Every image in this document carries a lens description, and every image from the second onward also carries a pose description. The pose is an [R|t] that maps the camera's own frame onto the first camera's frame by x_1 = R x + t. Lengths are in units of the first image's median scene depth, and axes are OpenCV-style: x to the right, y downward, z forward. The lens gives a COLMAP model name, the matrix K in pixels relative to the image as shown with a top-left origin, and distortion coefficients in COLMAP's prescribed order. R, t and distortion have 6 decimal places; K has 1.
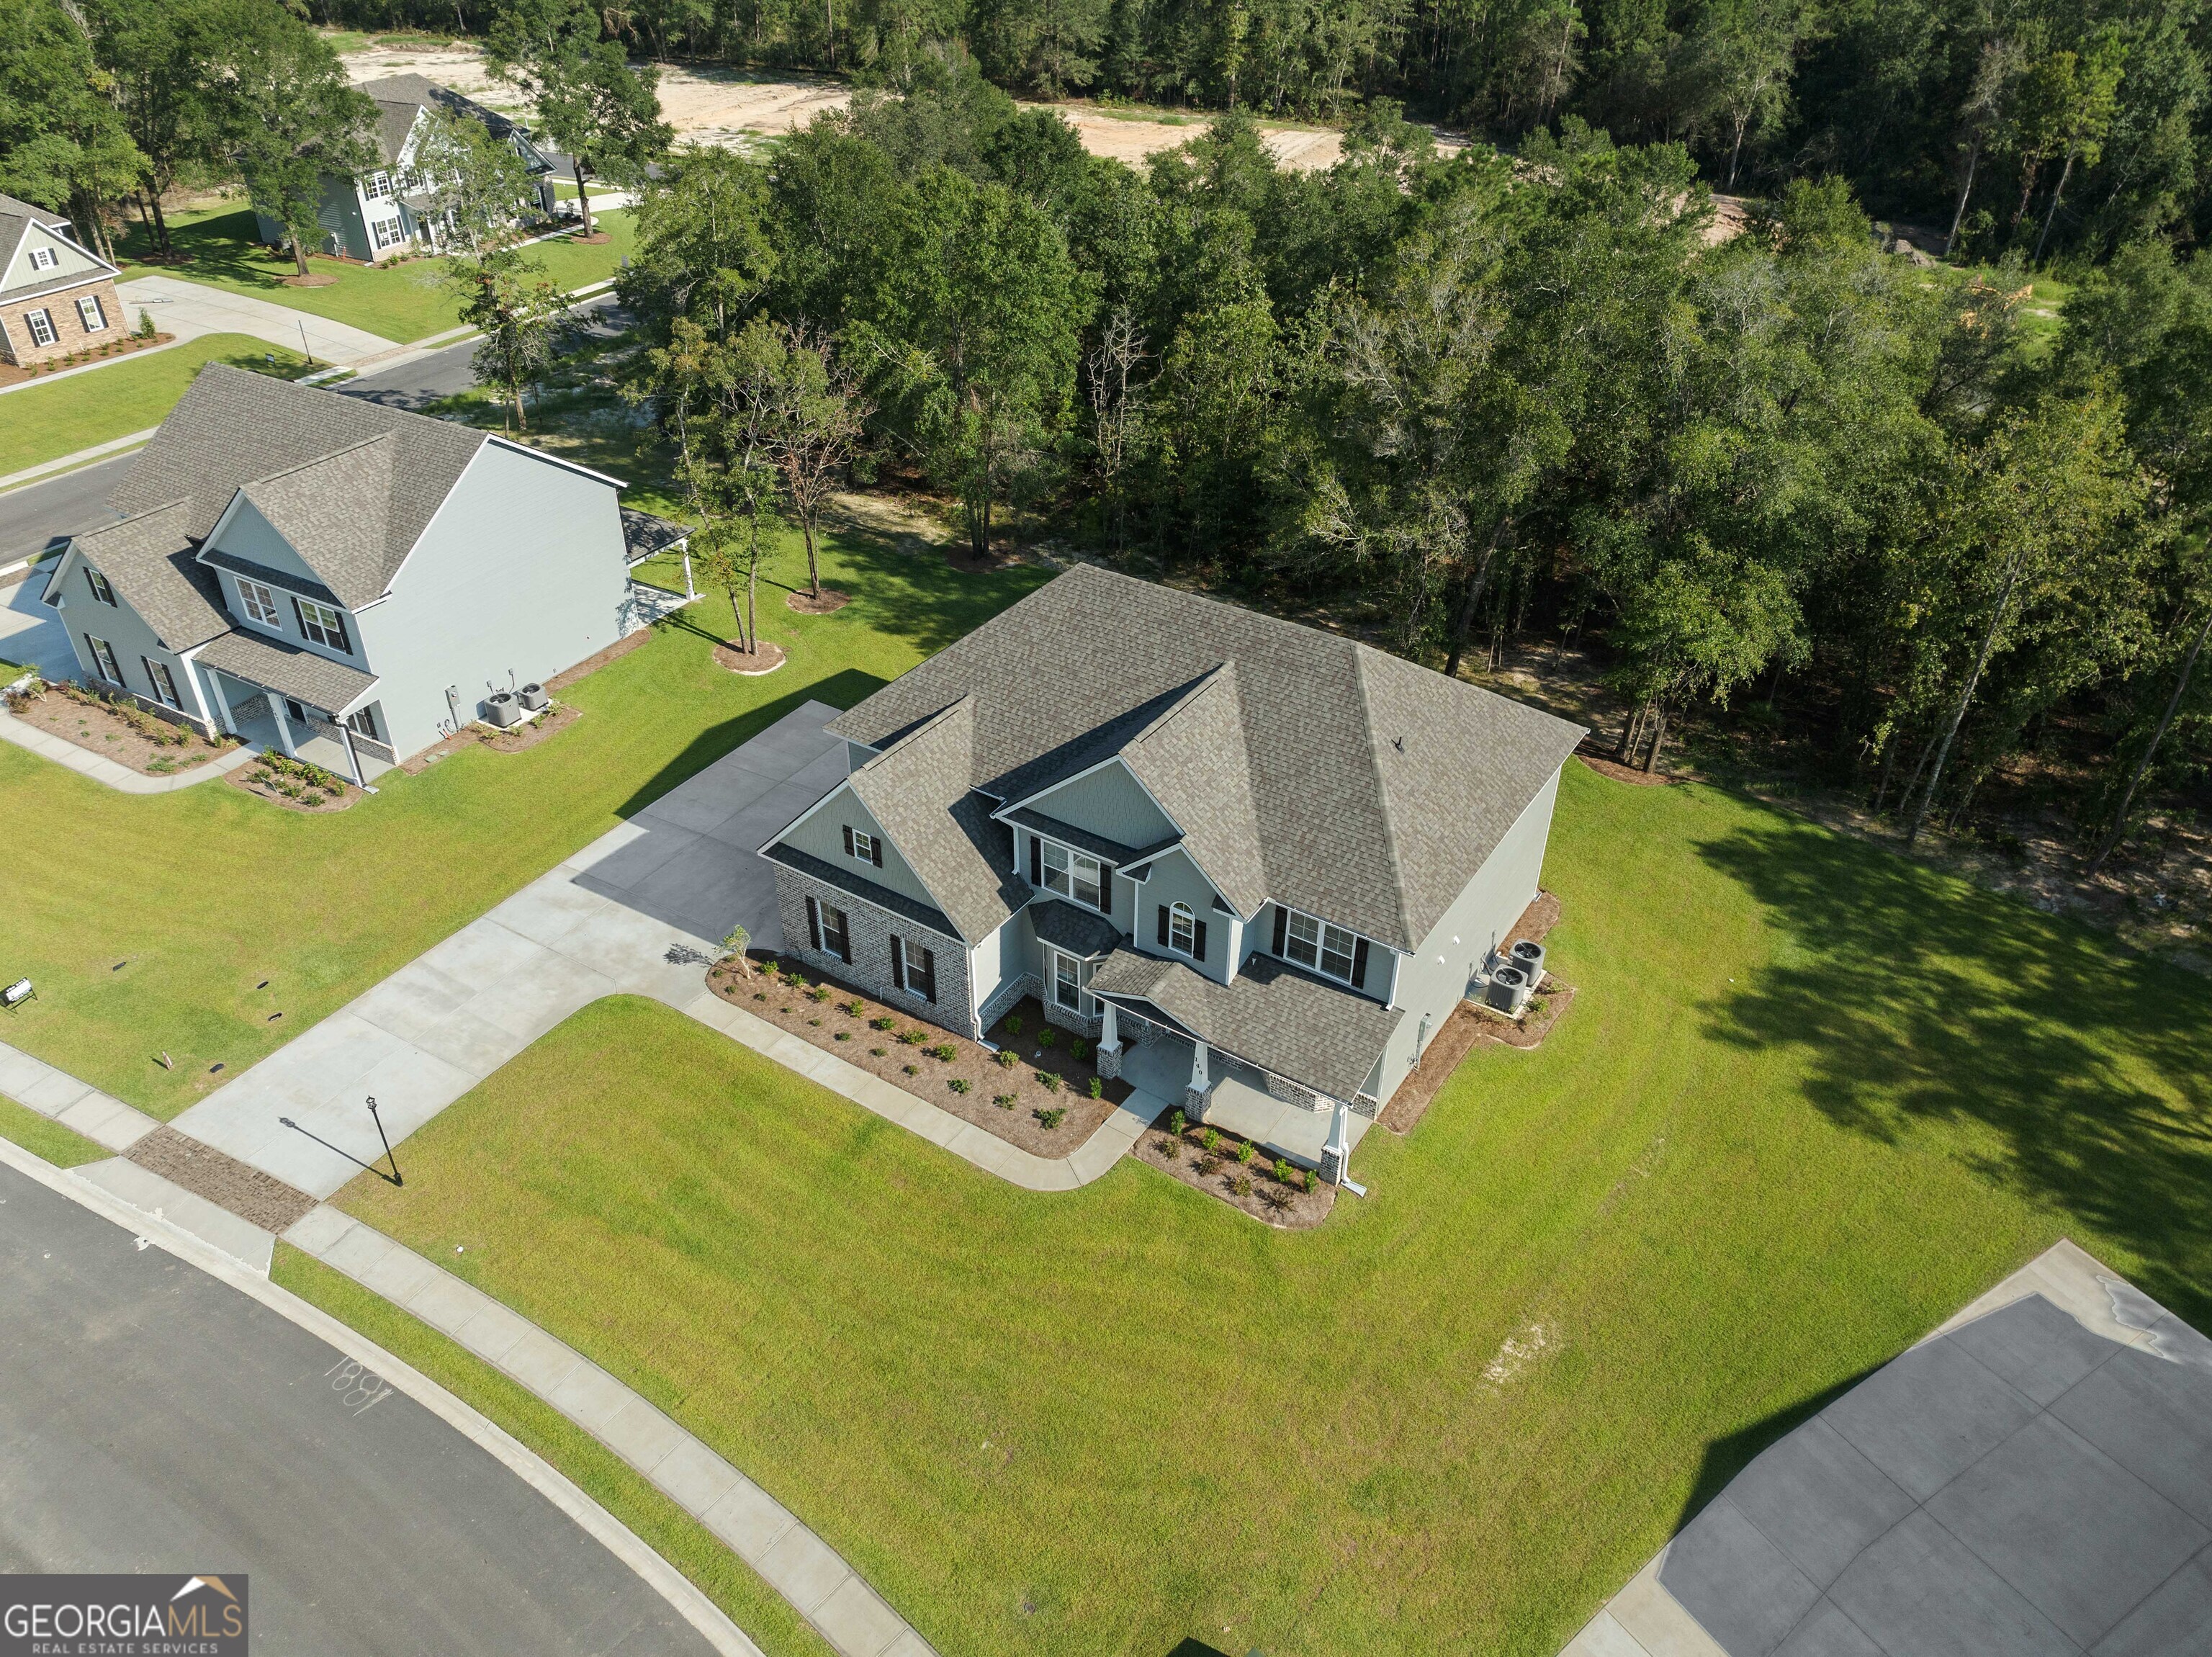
lens RADIAL K [[1534.6, 0, 1142.3], [0, 1534.6, 838.8], [0, 0, 1]] dist [-0.044483, 0.006298]
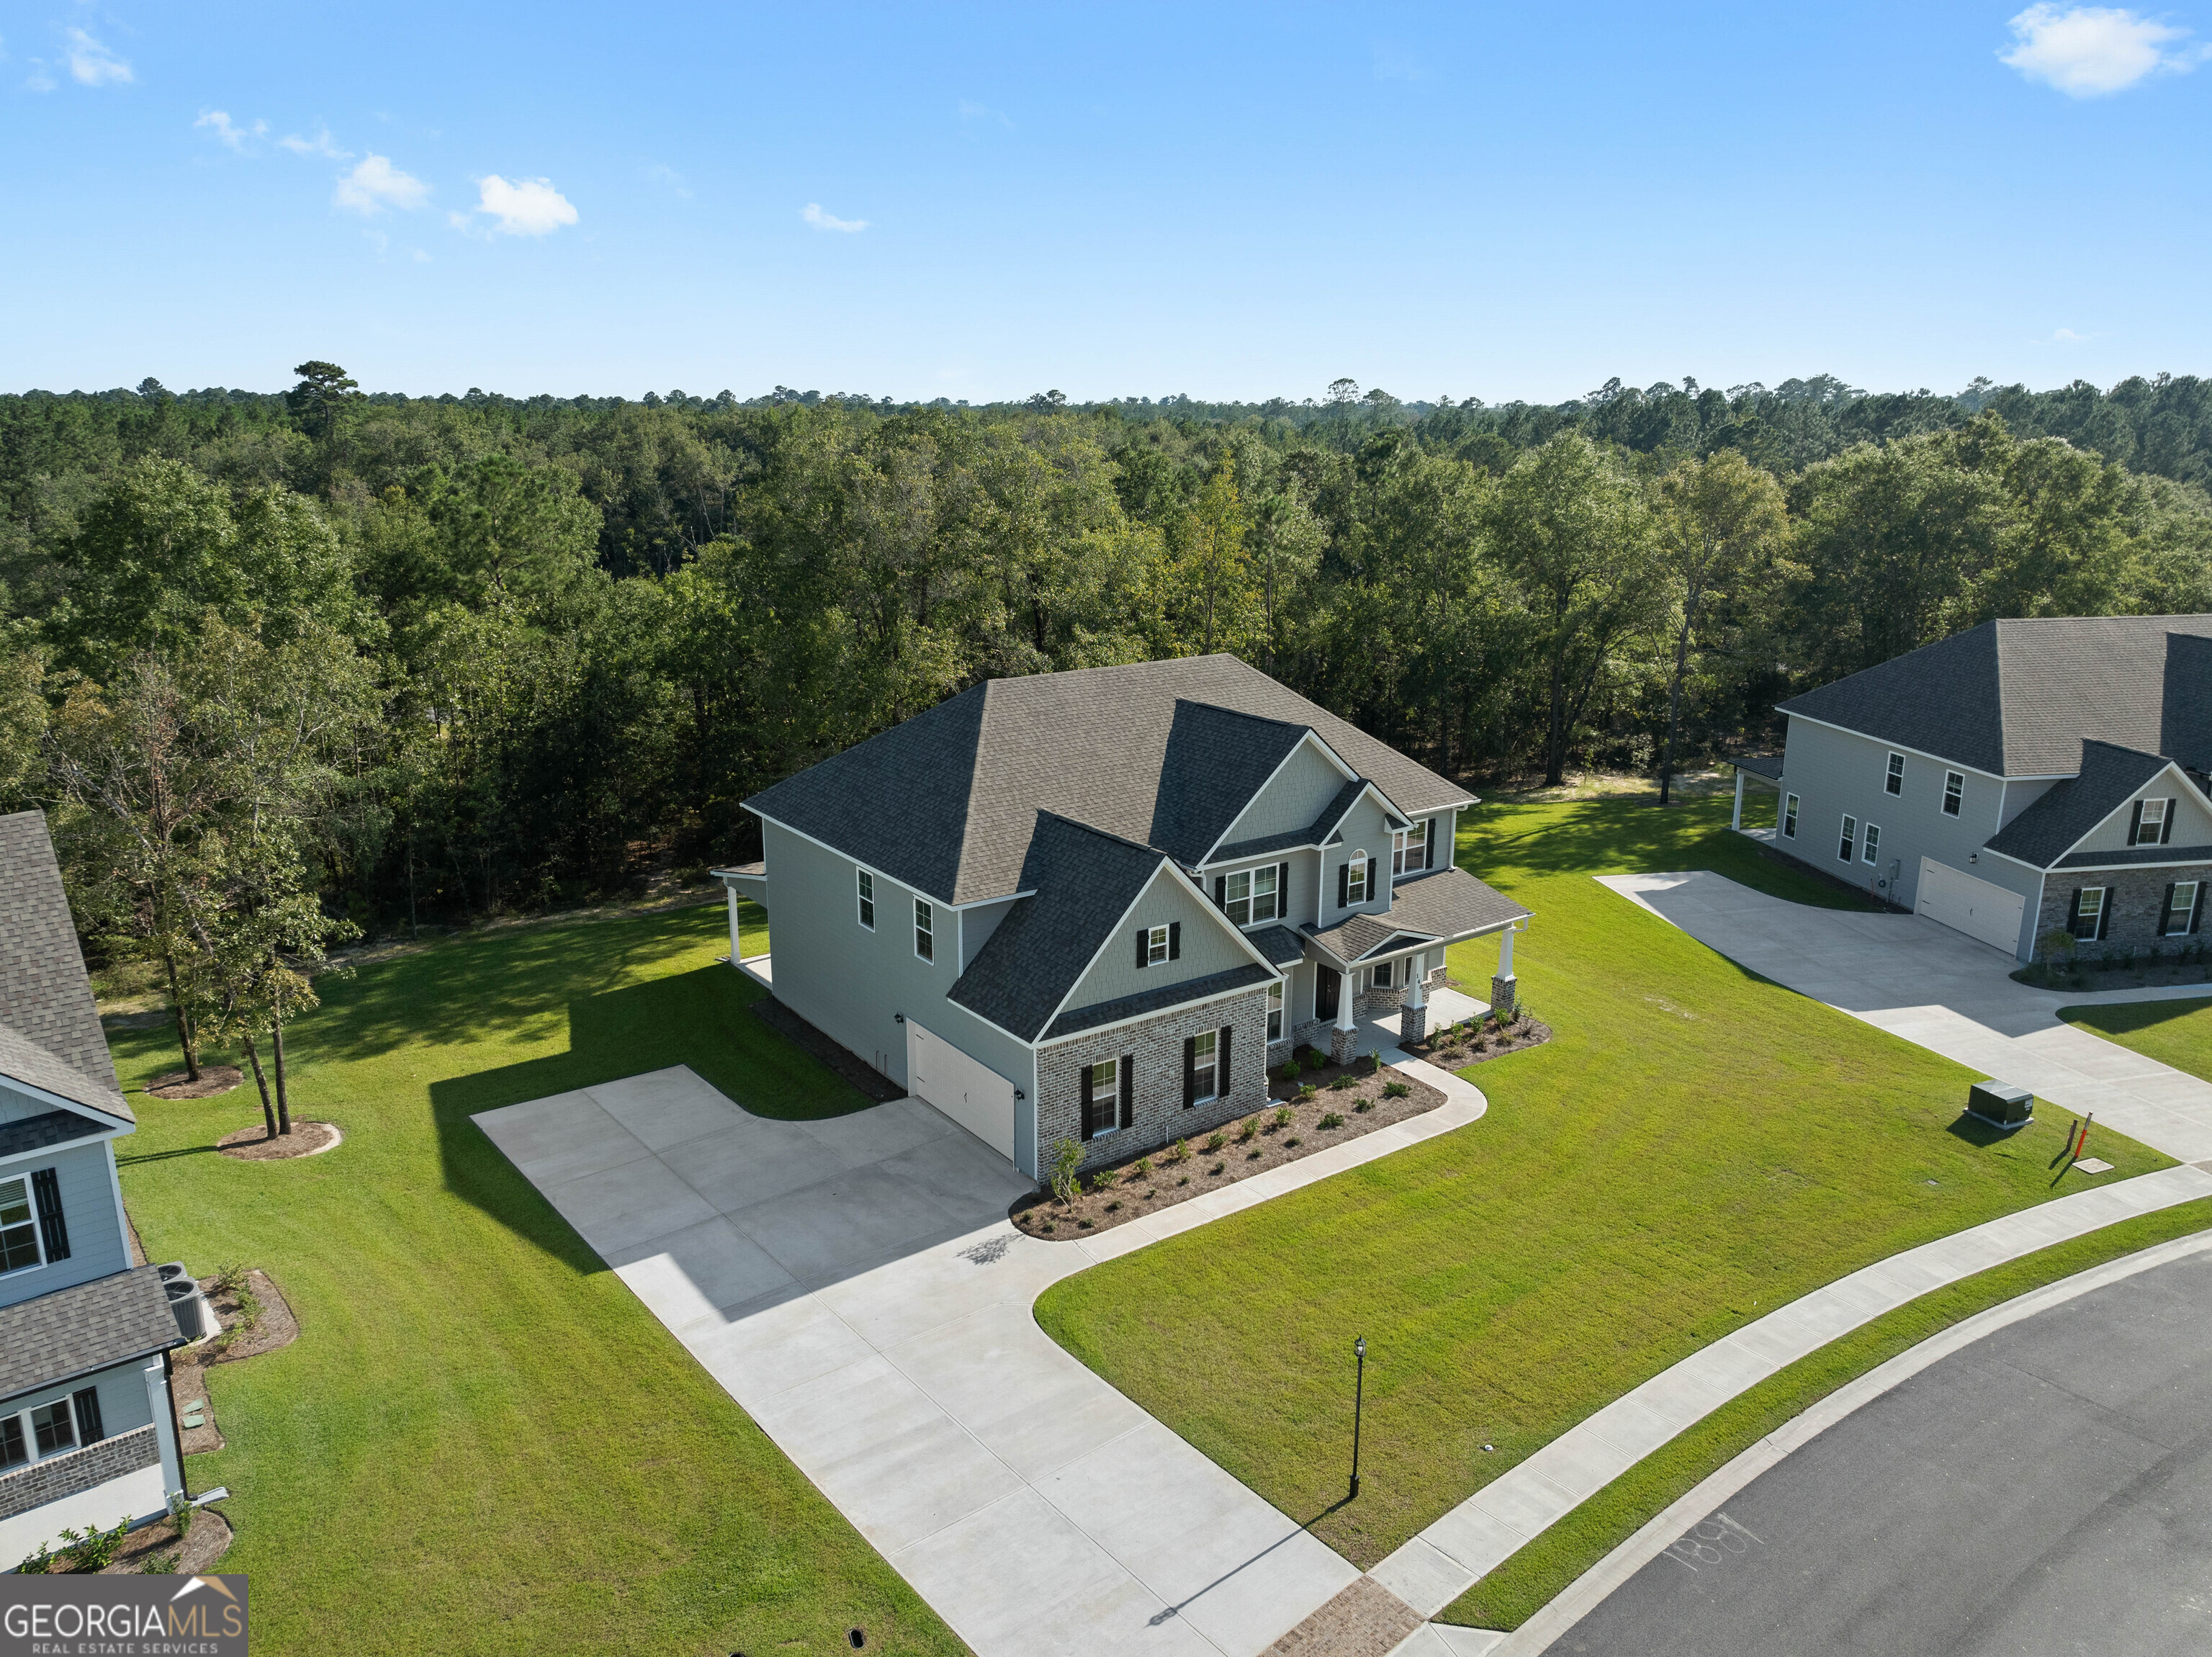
lens RADIAL K [[1534.6, 0, 1142.3], [0, 1534.6, 838.8], [0, 0, 1]] dist [-0.044483, 0.006298]
pose [[0.356362, -0.262303, 0.896774, -0.975260], [0.536285, 0.843369, 0.033572, -0.082279], [-0.765117, 0.468962, 0.441214, 0.593699]]
